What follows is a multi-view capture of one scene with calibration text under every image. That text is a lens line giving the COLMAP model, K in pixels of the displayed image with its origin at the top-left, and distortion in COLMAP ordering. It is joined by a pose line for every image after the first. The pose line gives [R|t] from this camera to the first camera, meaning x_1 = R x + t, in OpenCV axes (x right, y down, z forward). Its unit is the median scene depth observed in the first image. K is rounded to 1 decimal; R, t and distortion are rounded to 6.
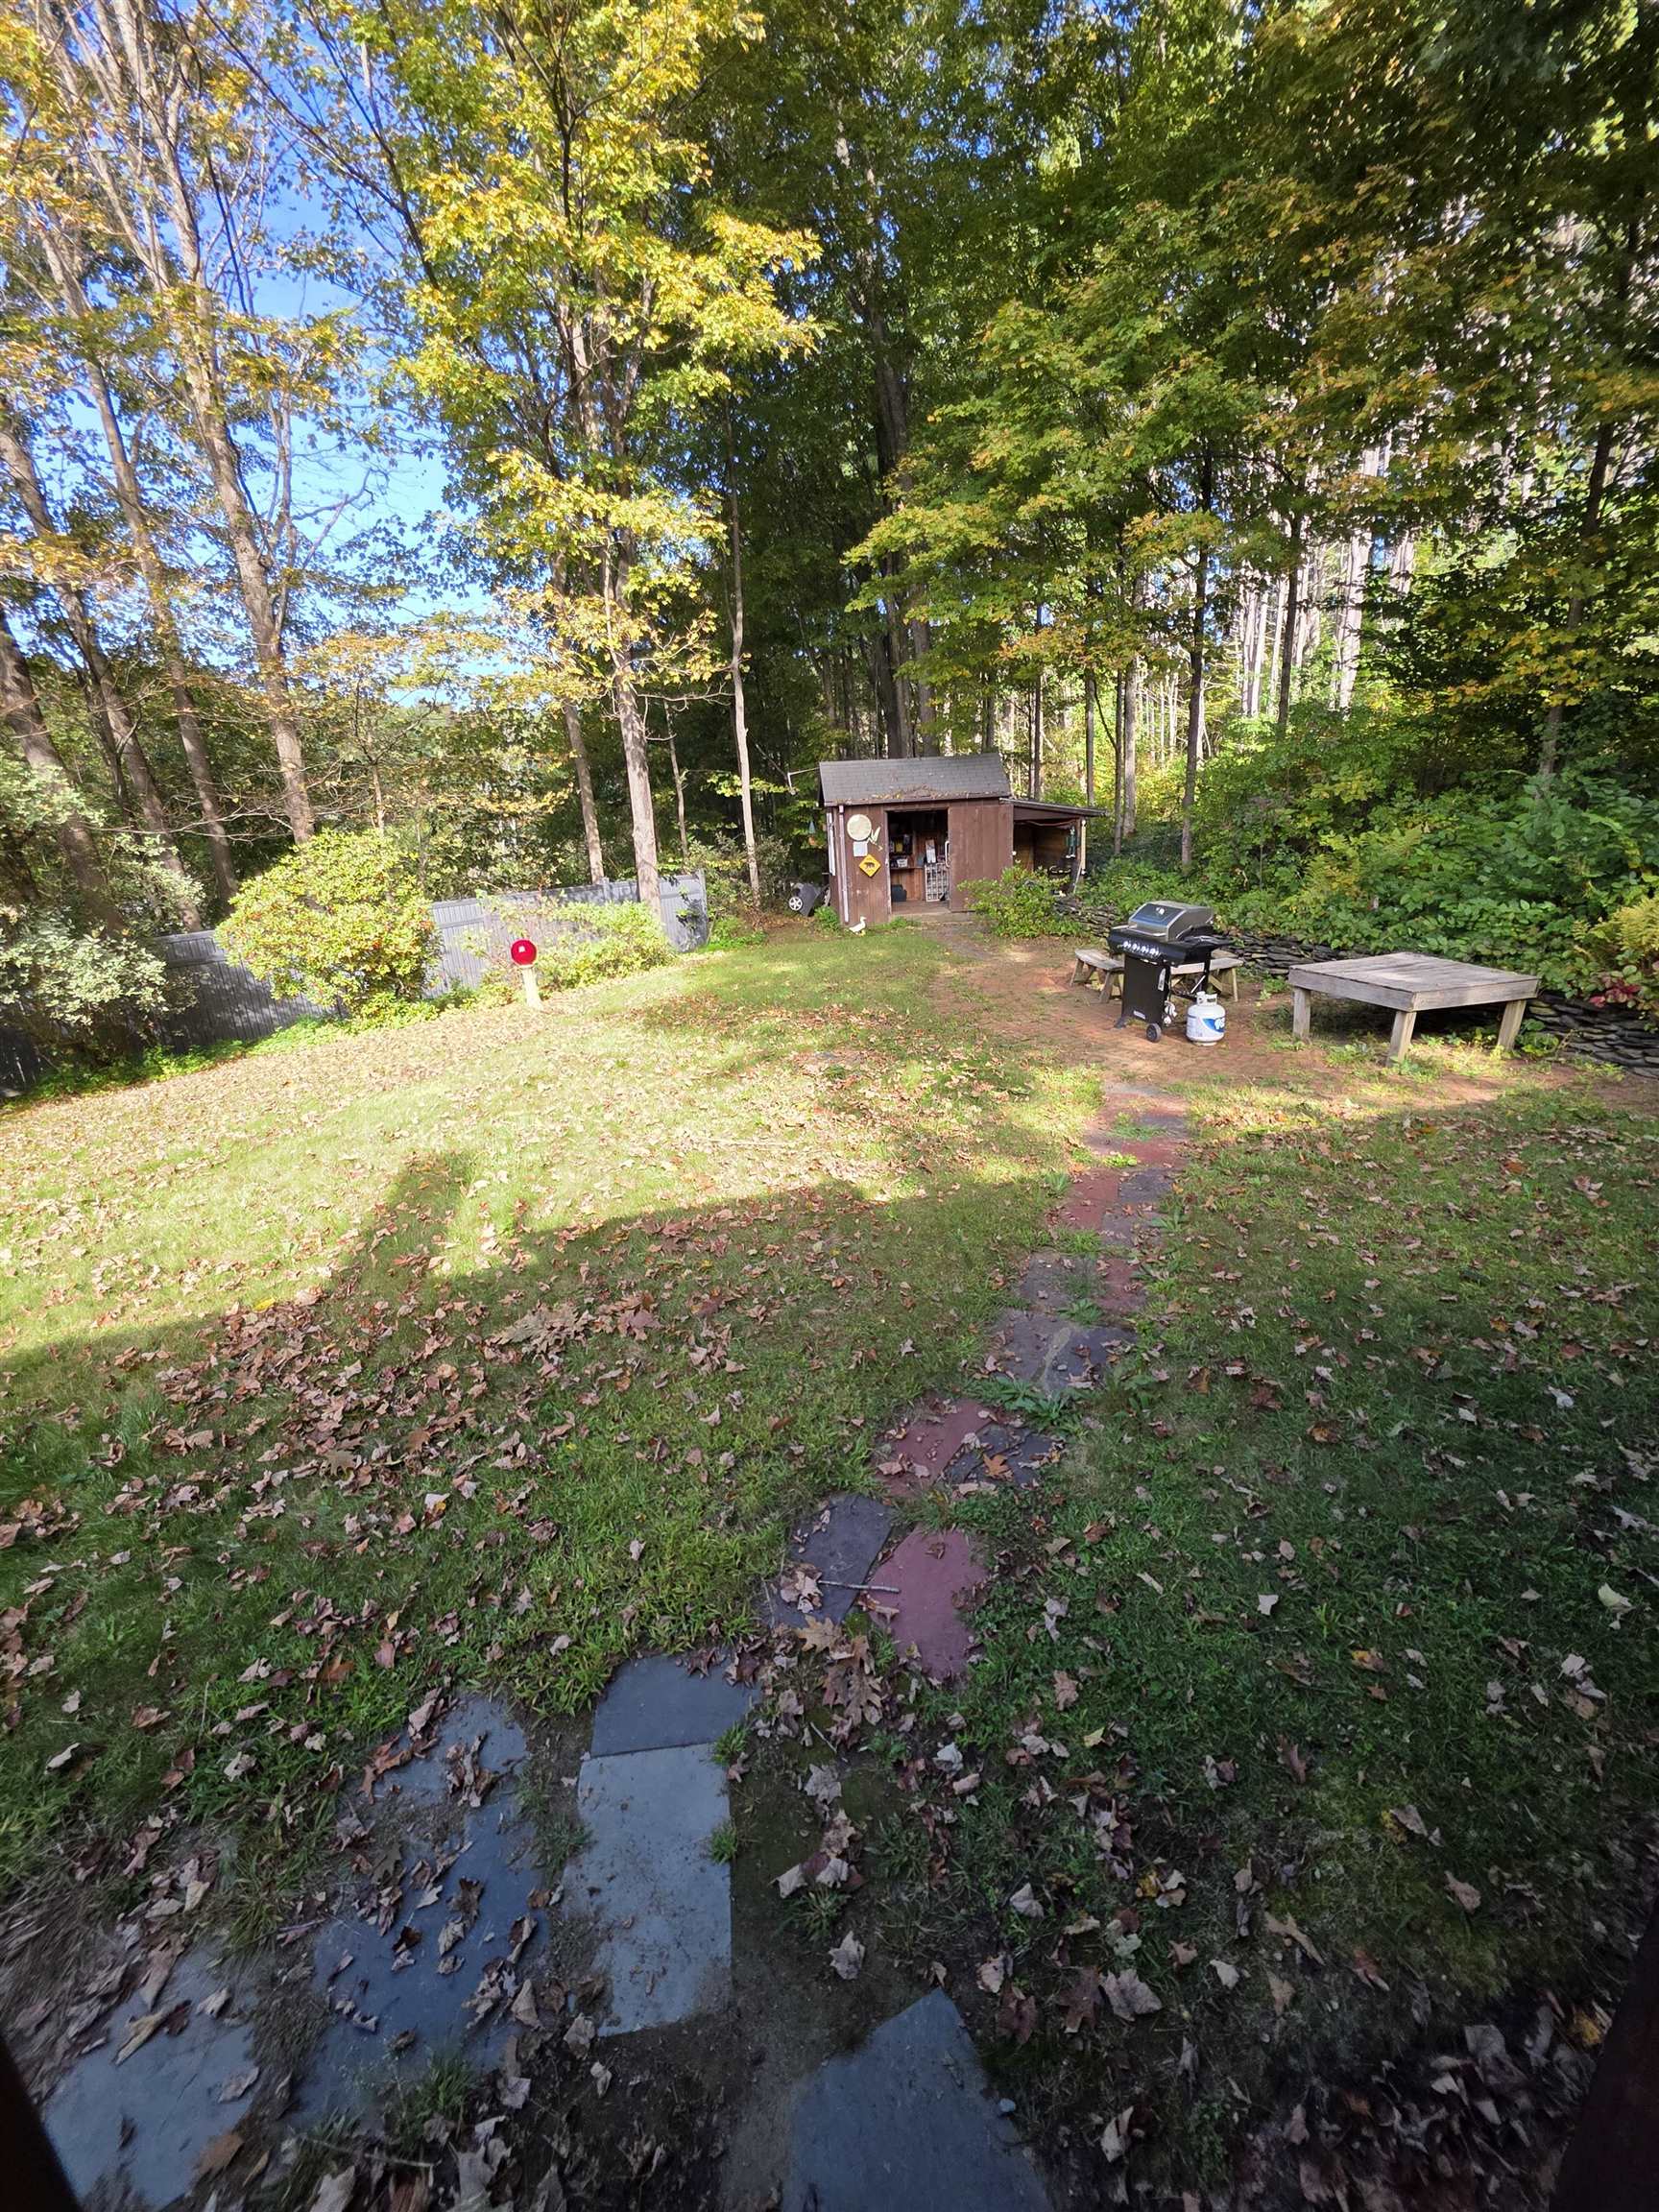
lens RADIAL K [[885.3, 0, 829.1], [0, 885.3, 1097.7], [0, 0, 1]] dist [0.004855, -0.001135]
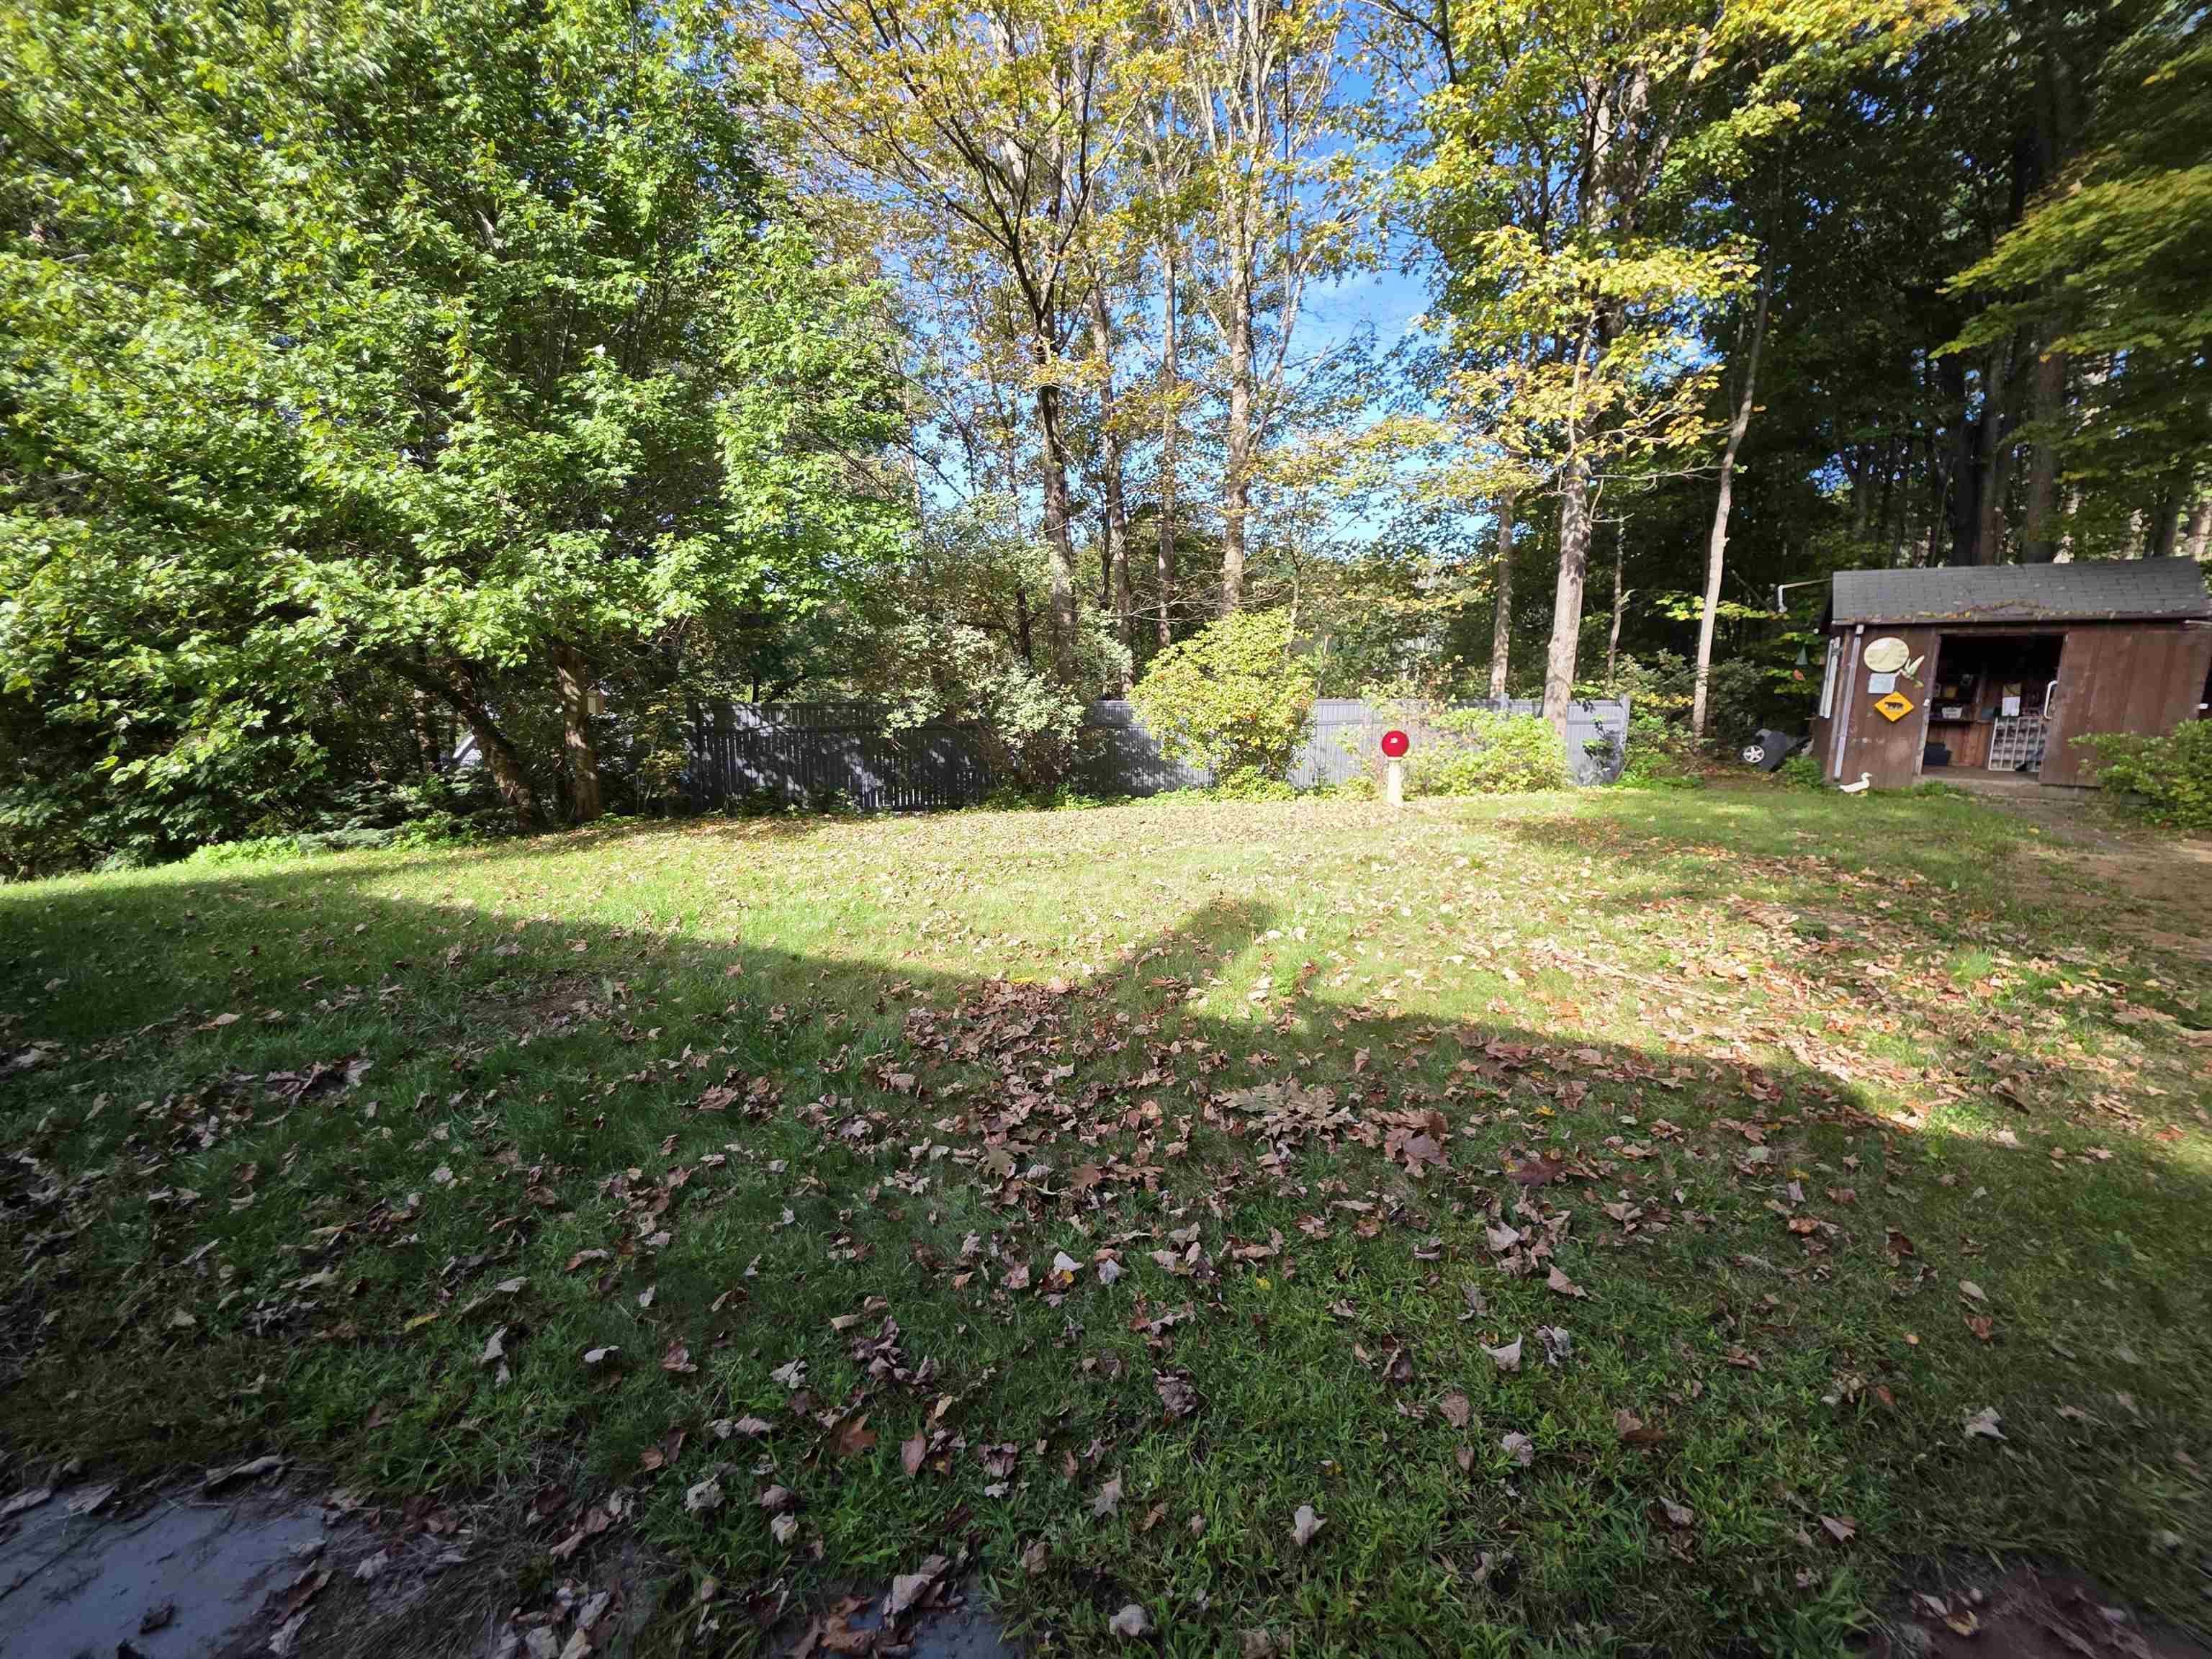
lens RADIAL K [[885.3, 0, 1098.0], [0, 885.3, 829.8], [0, 0, 1]] dist [0.004855, -0.001135]
pose [[0.780722, 0.166177, -0.602378, -0.052393], [-0.237720, 0.970494, -0.040371, 0.130090], [0.577895, 0.174716, 0.797190, 0.364772]]
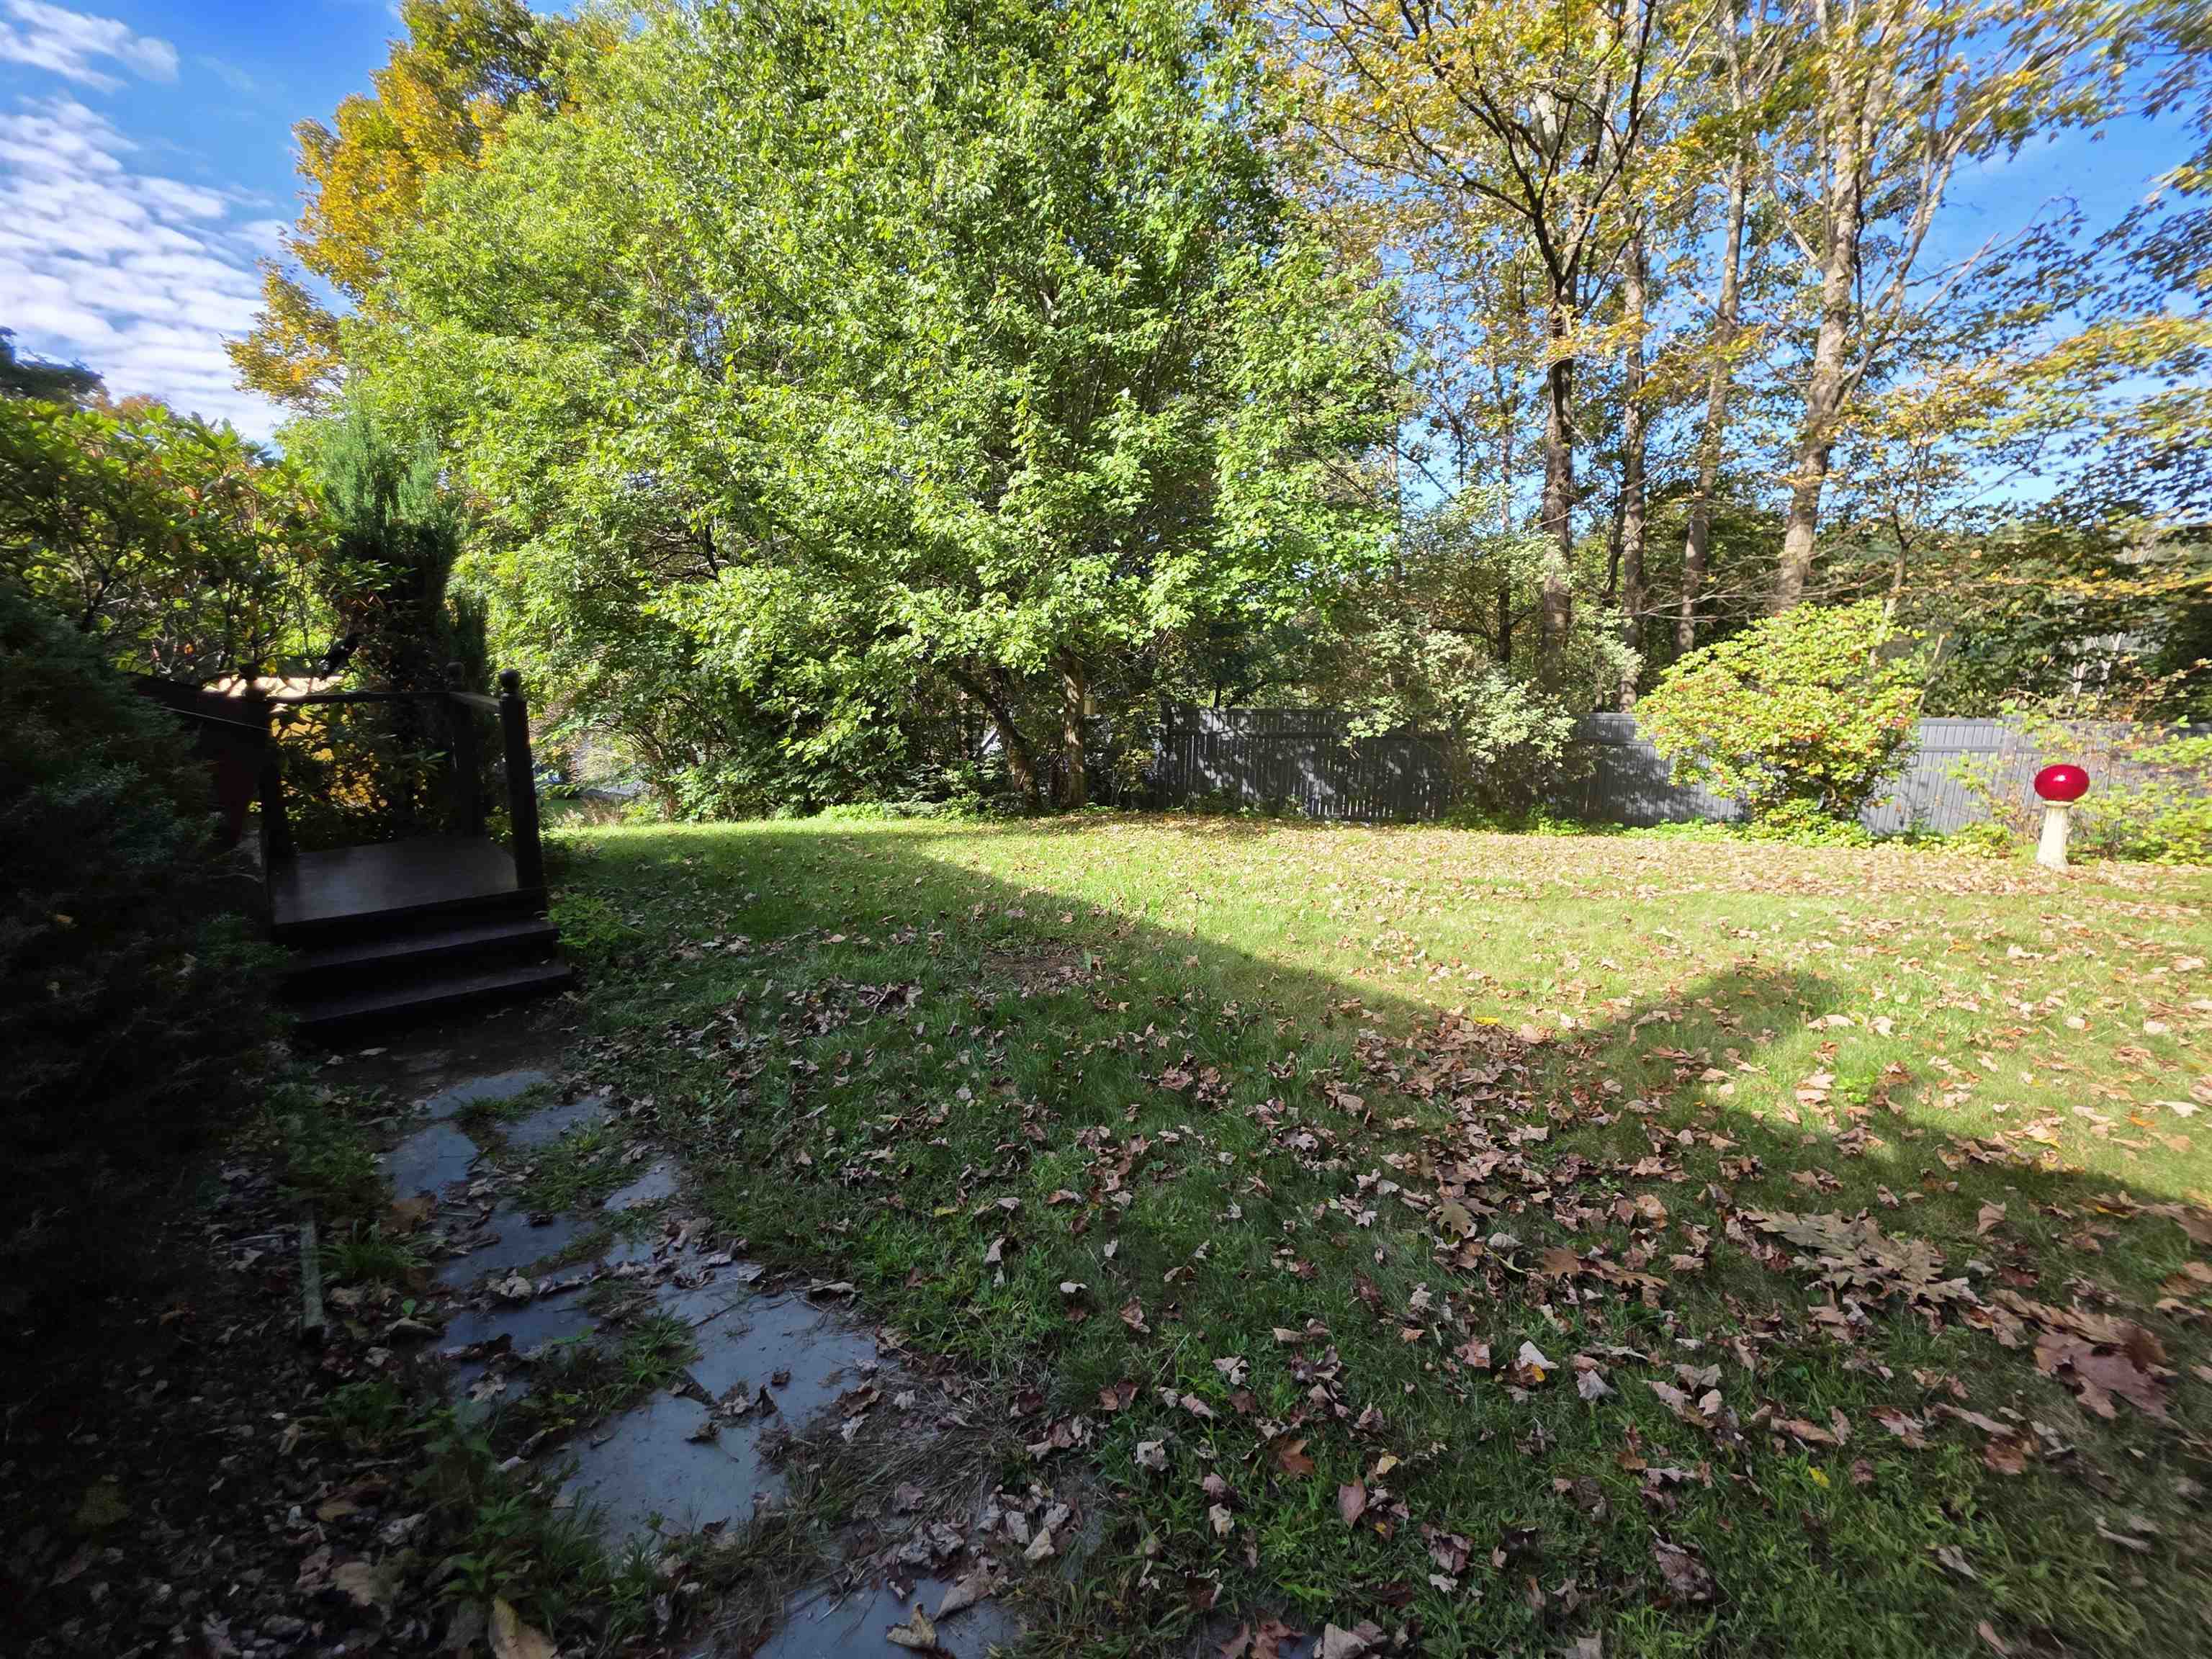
lens RADIAL K [[885.3, 0, 1097.7], [0, 885.3, 834.8], [0, 0, 1]] dist [0.004855, -0.001135]
pose [[0.389876, 0.219476, -0.894331, -0.082673], [-0.313529, 0.944796, 0.095180, 0.134389], [0.865850, 0.243290, 0.437165, 0.349497]]
